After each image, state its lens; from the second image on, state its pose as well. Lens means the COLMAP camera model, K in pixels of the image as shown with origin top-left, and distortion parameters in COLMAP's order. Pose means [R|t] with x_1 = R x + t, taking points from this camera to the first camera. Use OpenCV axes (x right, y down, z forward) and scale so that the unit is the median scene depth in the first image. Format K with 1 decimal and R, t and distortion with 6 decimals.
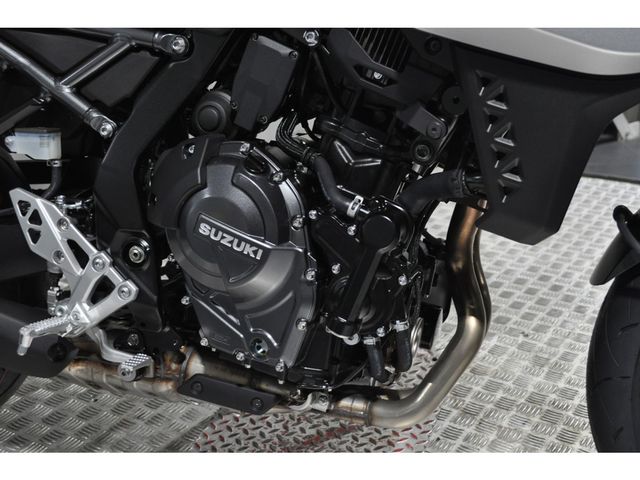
lens RADIAL K [[836.8, 0, 320.0], [0, 836.8, 240.0], [0, 0, 1]] dist [-0.027011, -0.030172]
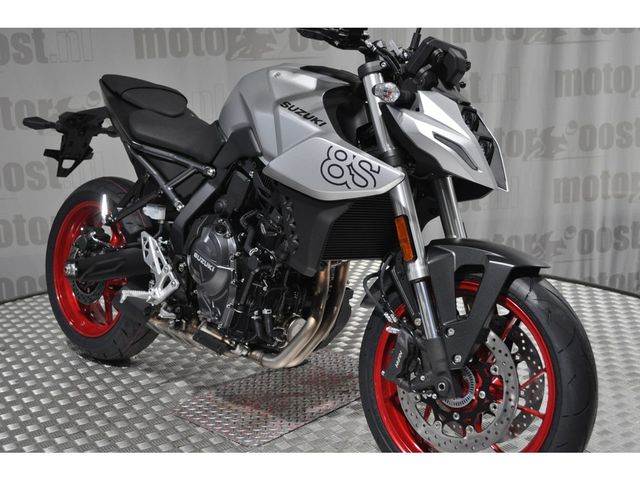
lens RADIAL K [[881.5, 0, 320.0], [0, 881.5, 240.0], [0, 0, 1]] dist [0.150530, 0.012405]
pose [[0.891439, 0.105192, -0.440762, 1.062258], [-0.163454, 0.981844, -0.096259, 0.107039], [0.422633, 0.157853, 0.892448, -0.852489]]
